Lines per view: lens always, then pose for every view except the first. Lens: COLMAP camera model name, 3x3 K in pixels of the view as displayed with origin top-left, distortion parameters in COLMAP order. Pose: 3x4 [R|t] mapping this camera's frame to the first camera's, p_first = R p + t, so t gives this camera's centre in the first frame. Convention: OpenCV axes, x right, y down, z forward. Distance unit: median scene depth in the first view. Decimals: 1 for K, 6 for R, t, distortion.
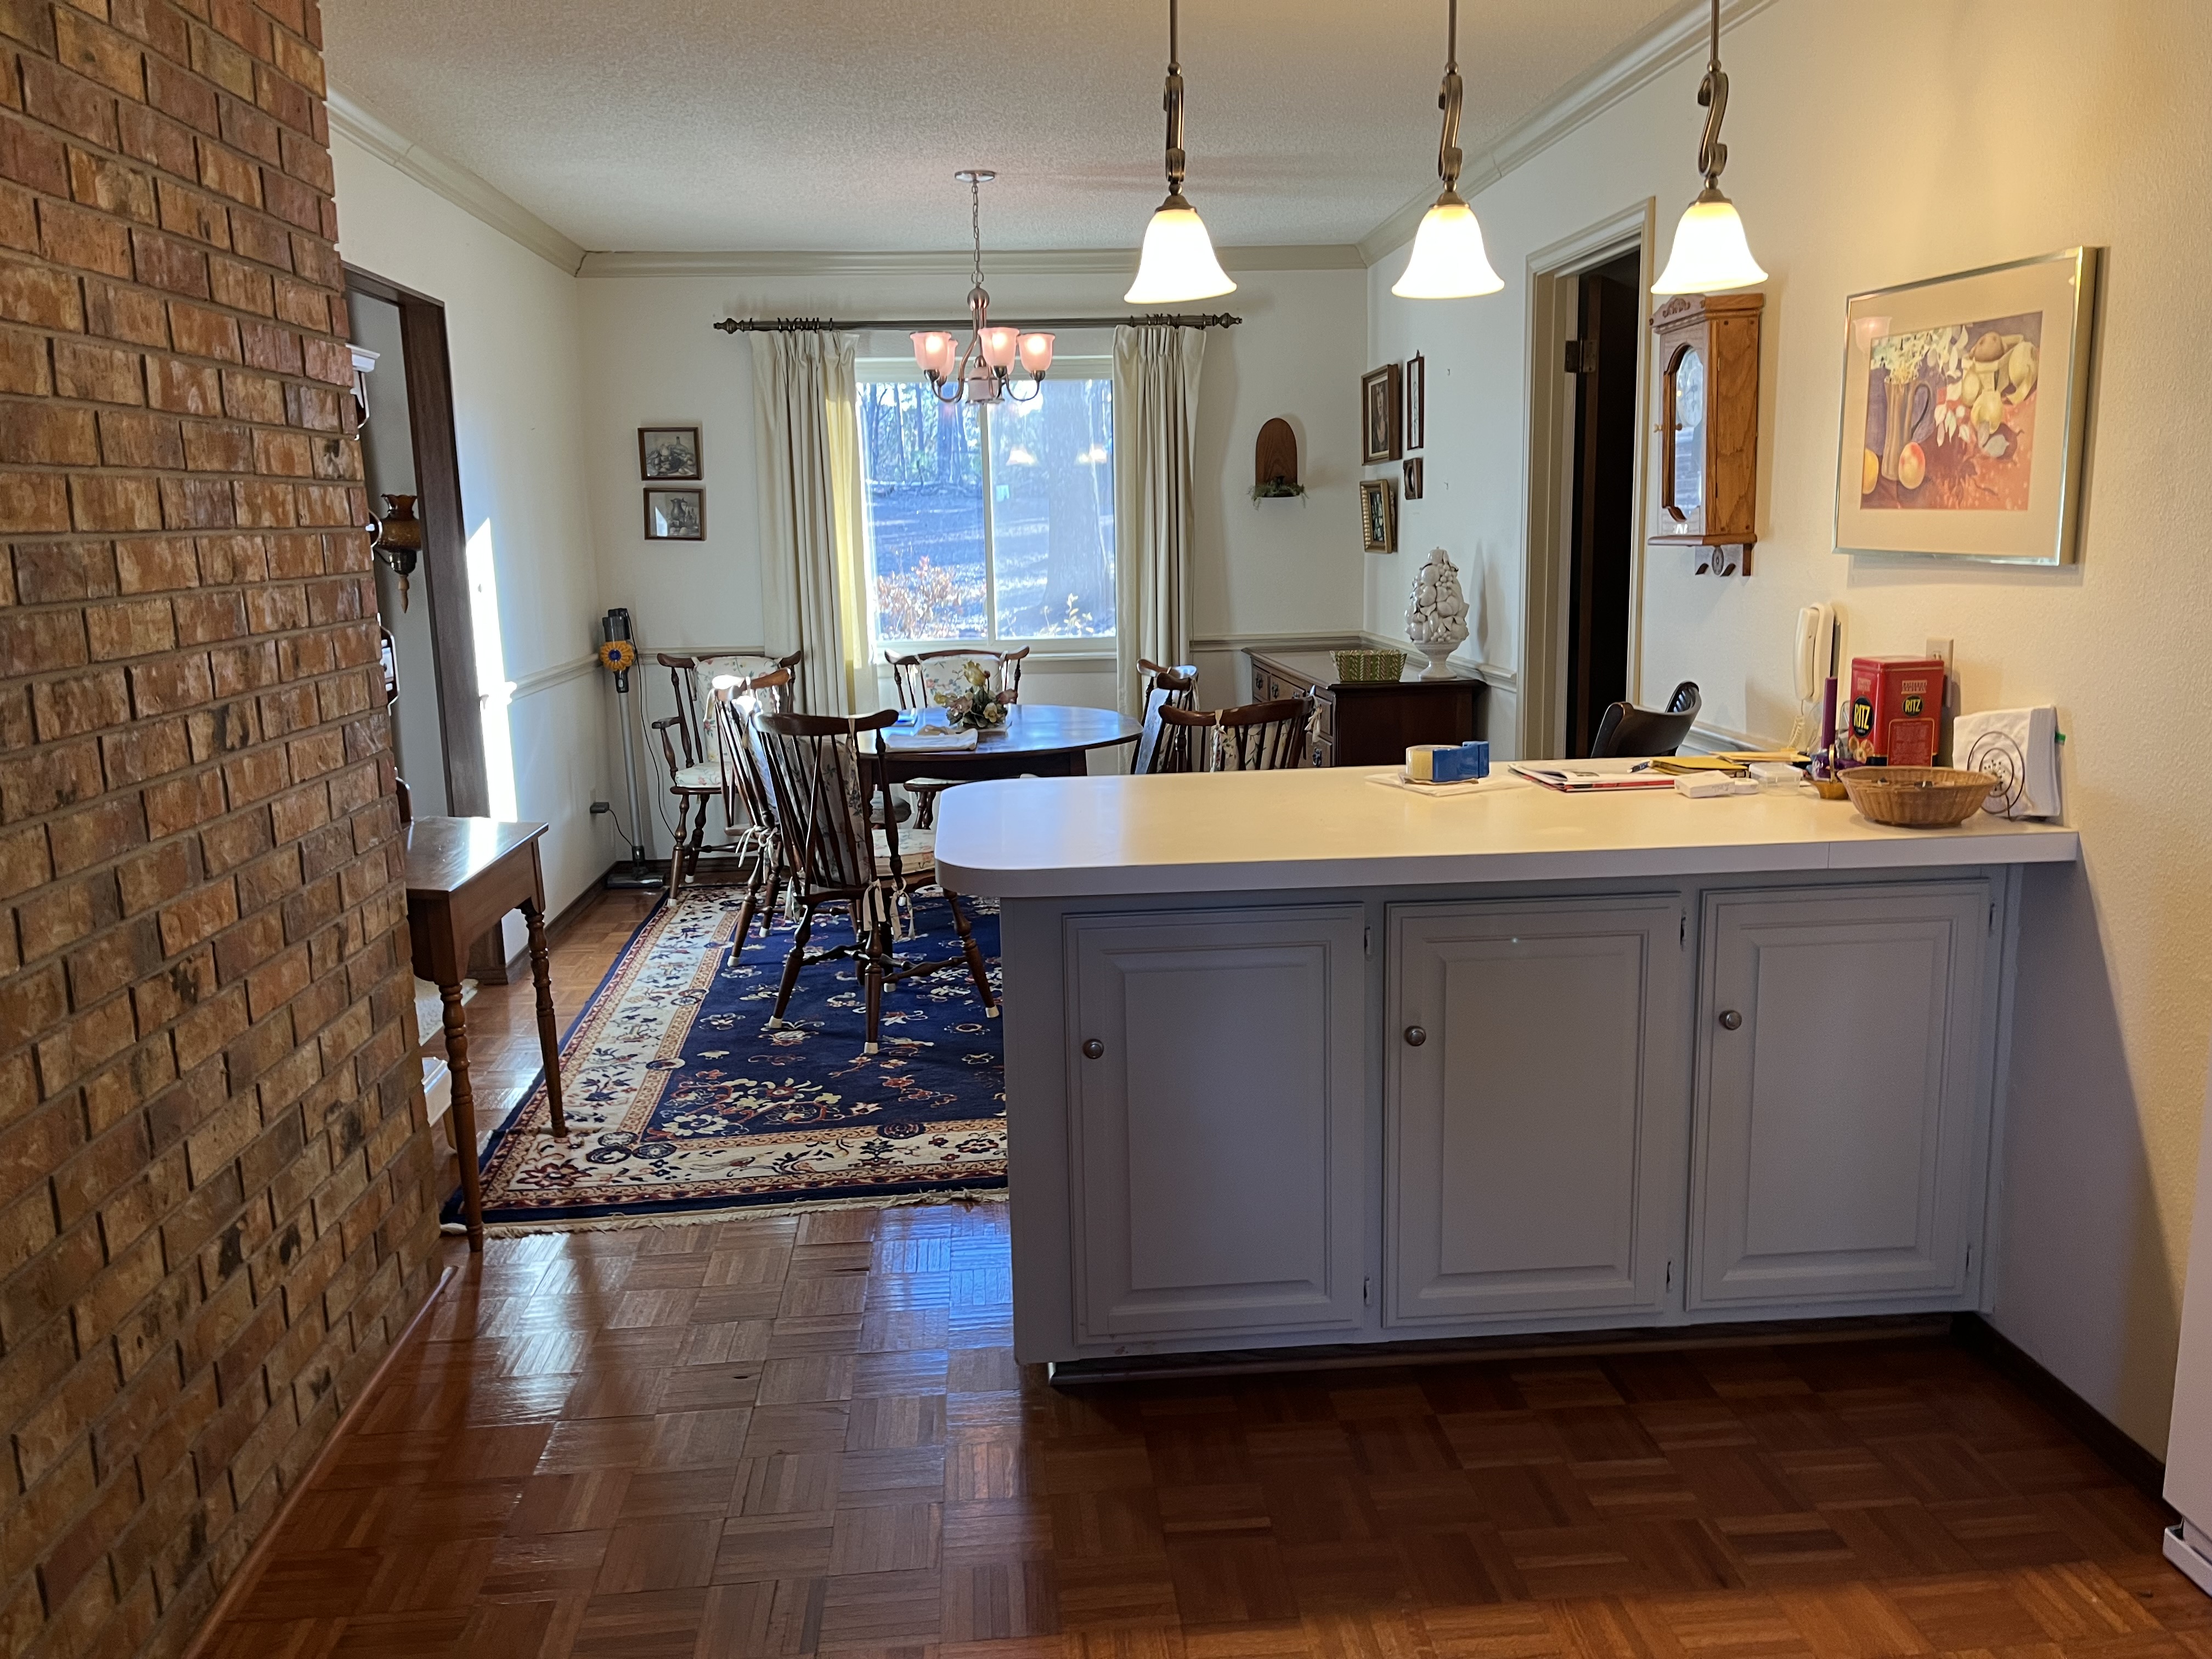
lens RADIAL K [[1658.4, 0, 1123.5], [0, 1658.4, 817.6], [0, 0, 1]] dist [0.074019, -0.096815]
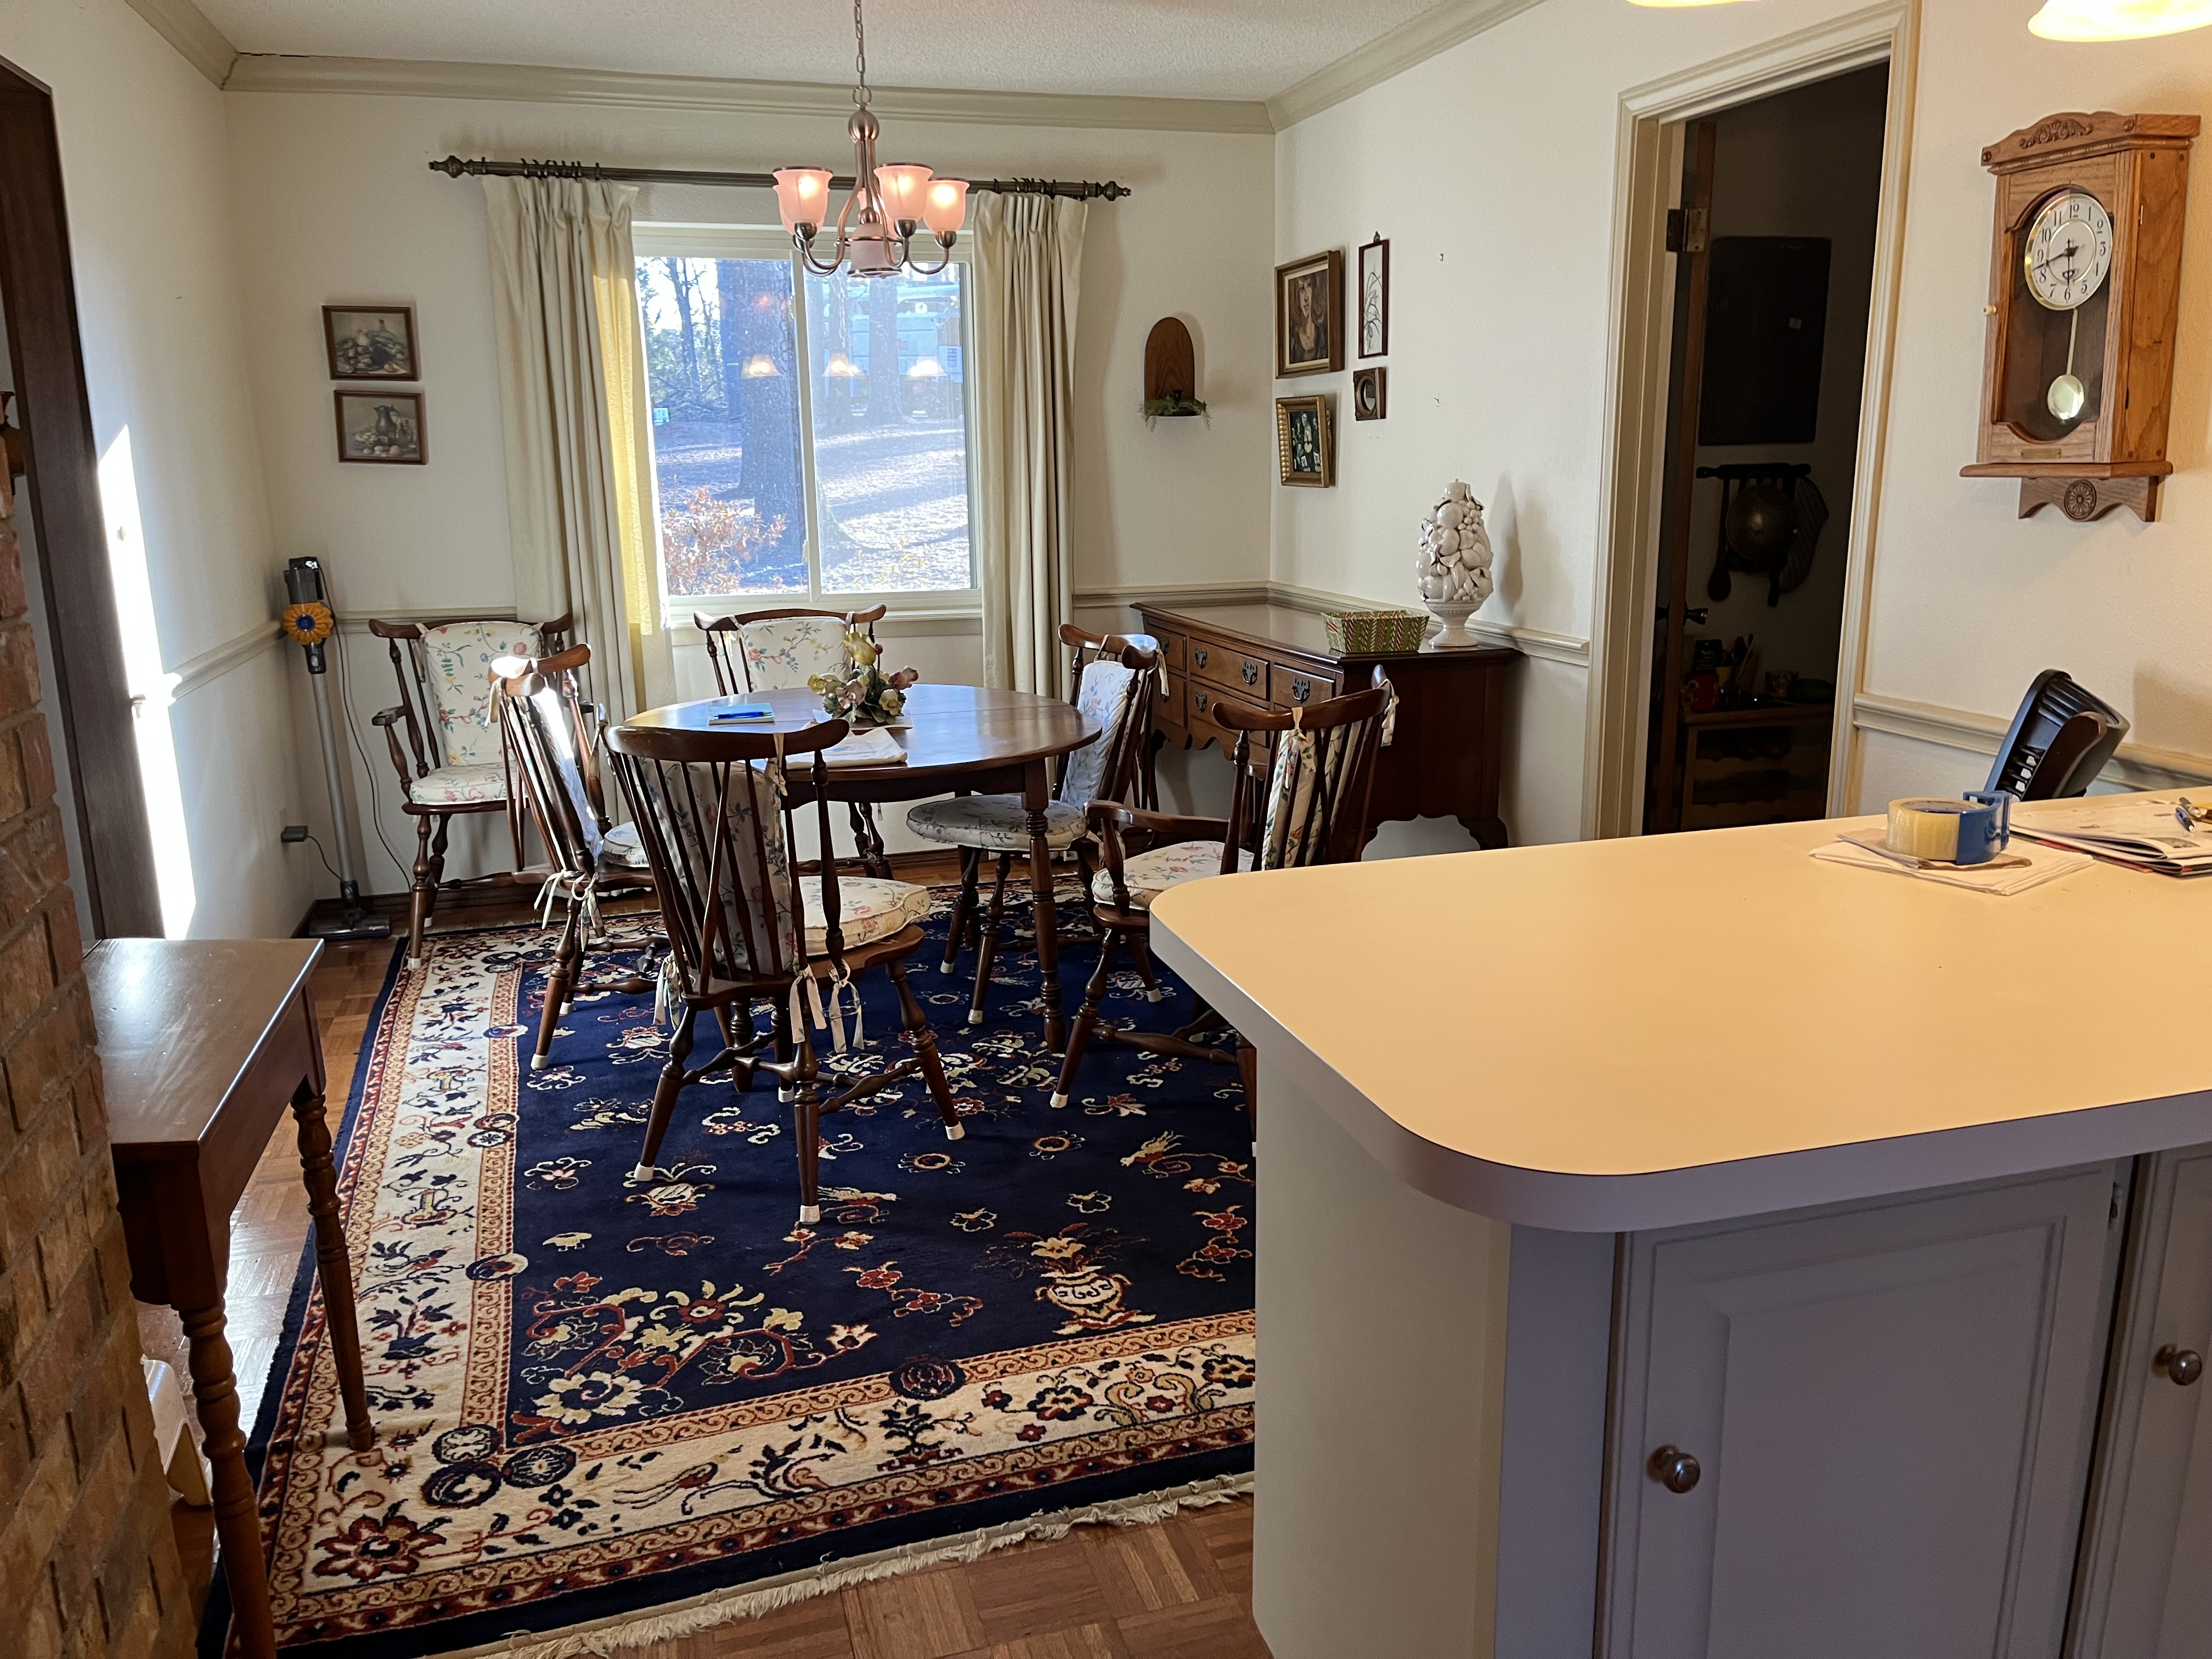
lens RADIAL K [[1658.4, 0, 1123.5], [0, 1658.4, 817.6], [0, 0, 1]] dist [0.074019, -0.096815]
pose [[0.977879, -0.036428, 0.205975, -0.176288], [0.028302, 0.998706, 0.042263, -0.053411], [-0.207248, -0.035499, 0.977644, 0.338757]]
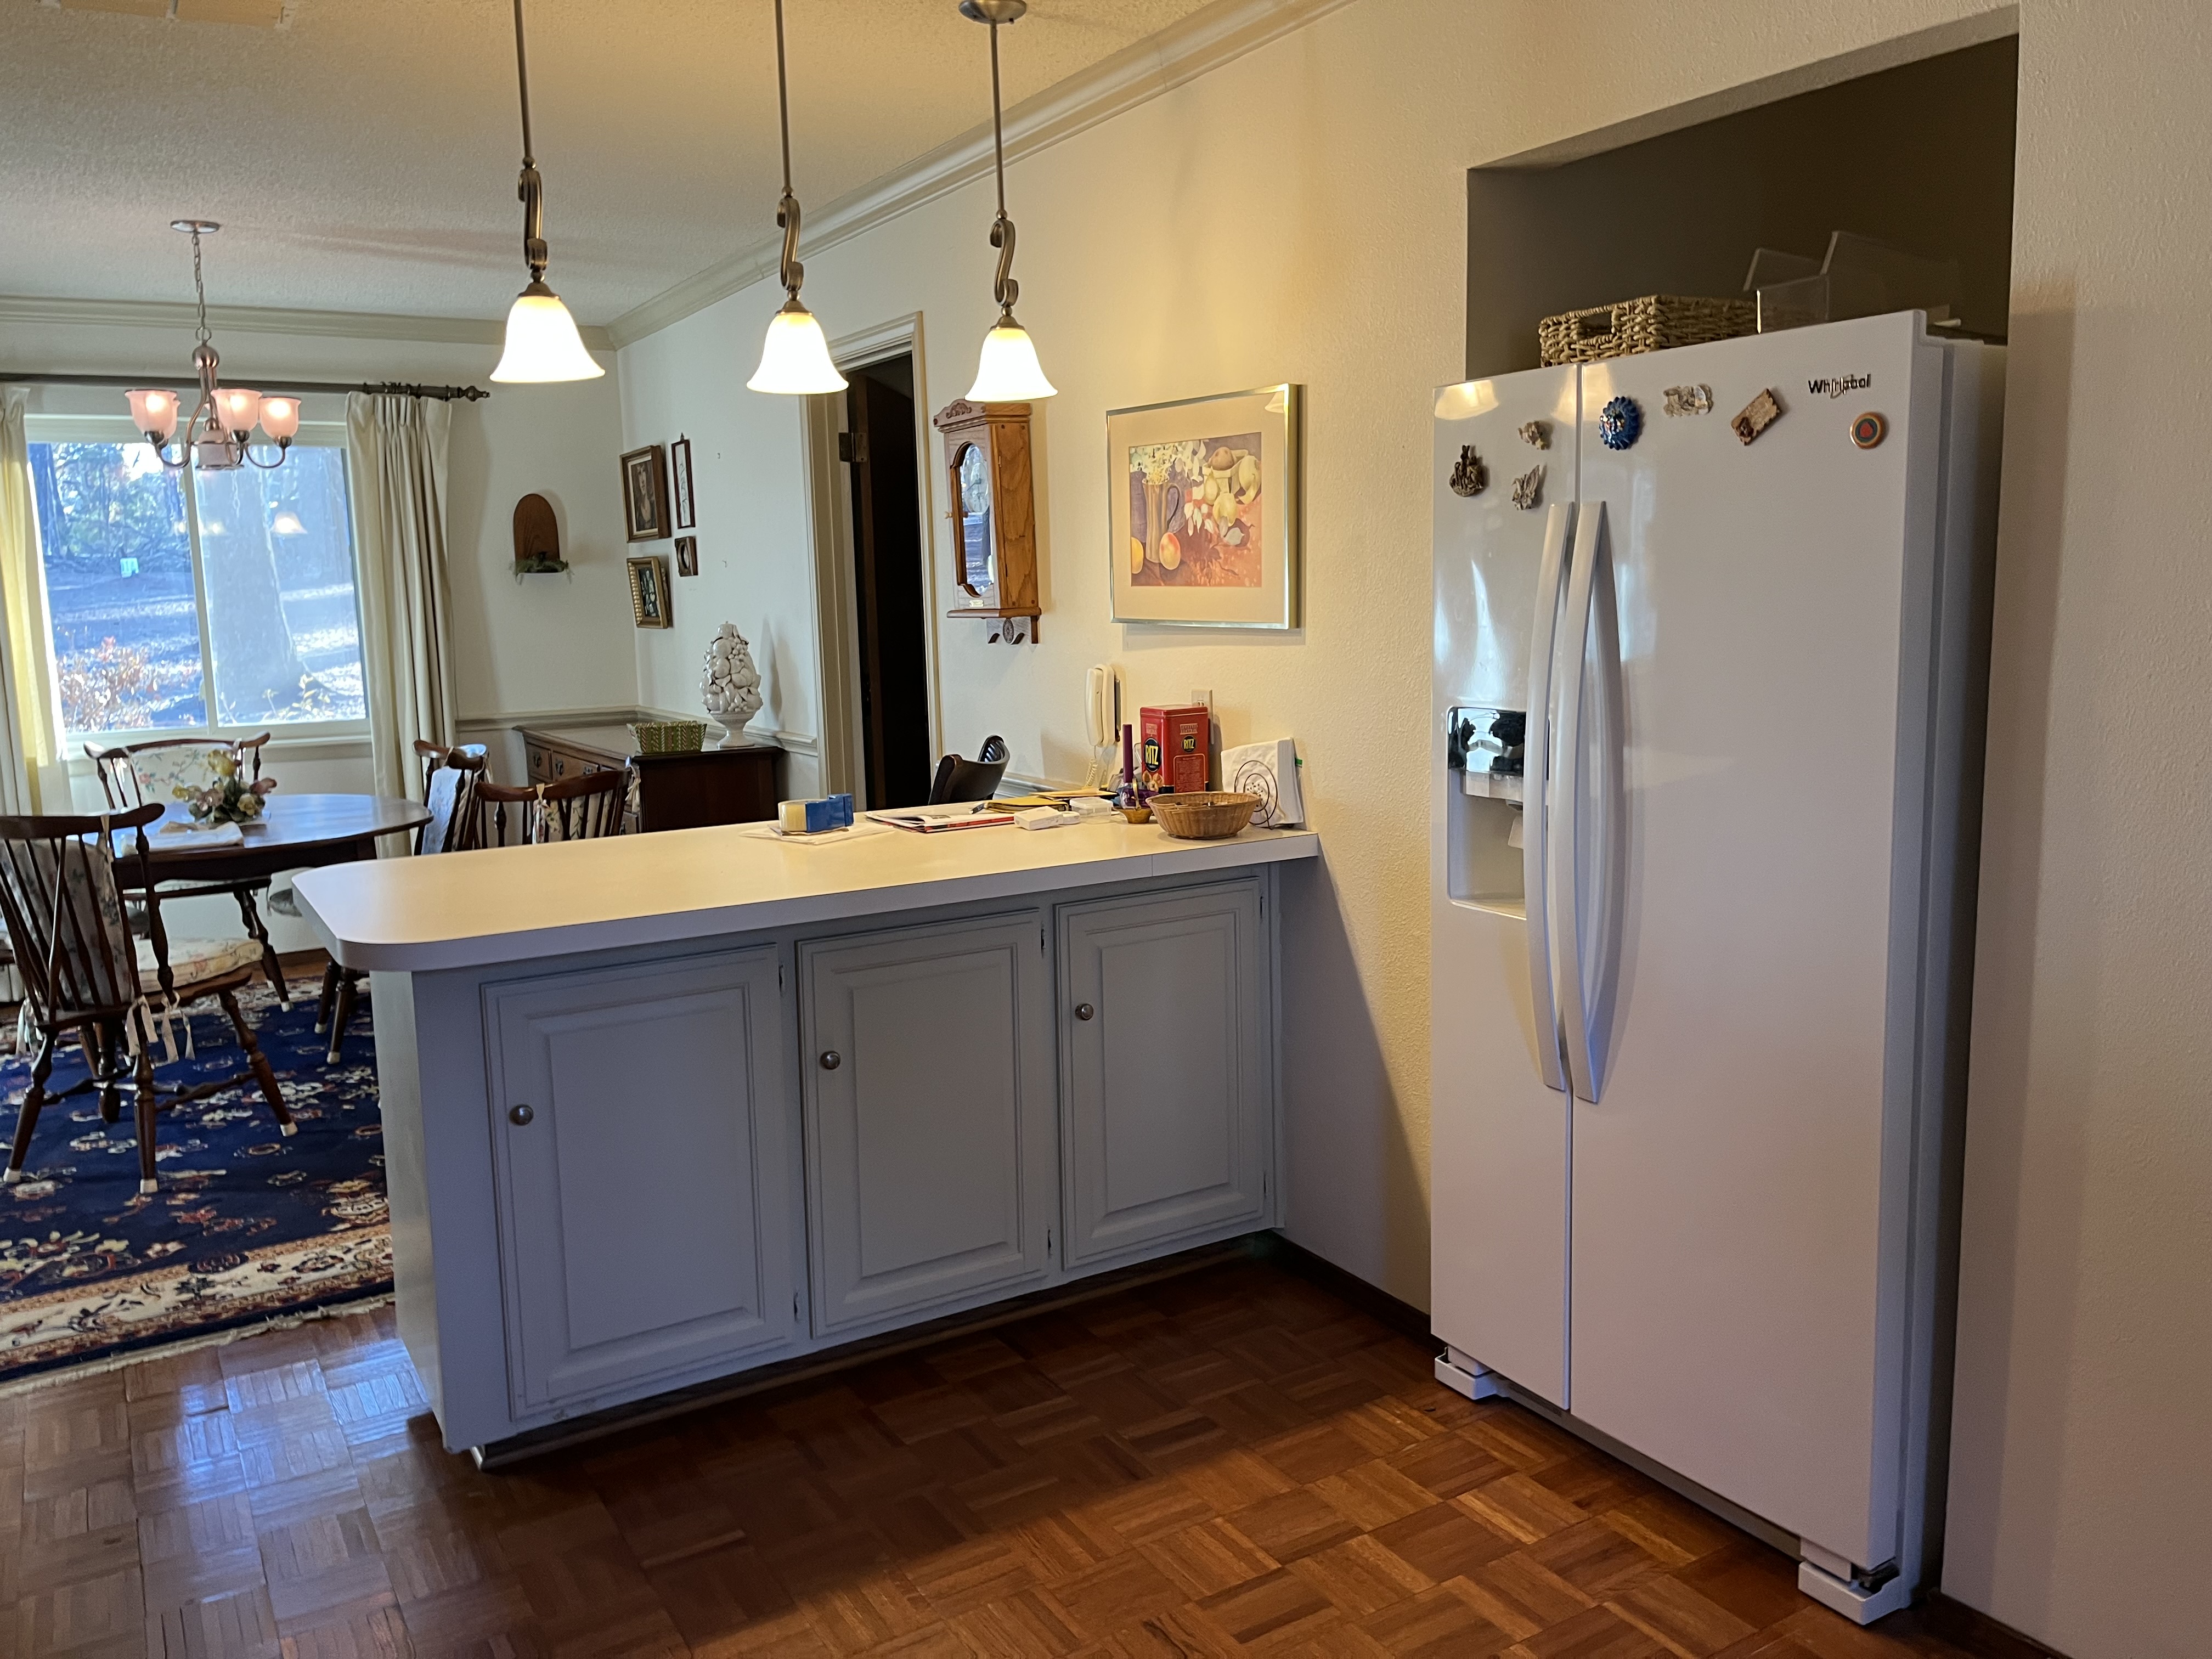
lens RADIAL K [[1658.4, 0, 1123.5], [0, 1658.4, 817.6], [0, 0, 1]] dist [0.074019, -0.096815]
pose [[0.892379, -0.061772, 0.447039, -0.084184], [0.082612, 0.996209, -0.027252, 0.011554], [-0.443661, 0.061250, 0.894099, -0.046569]]
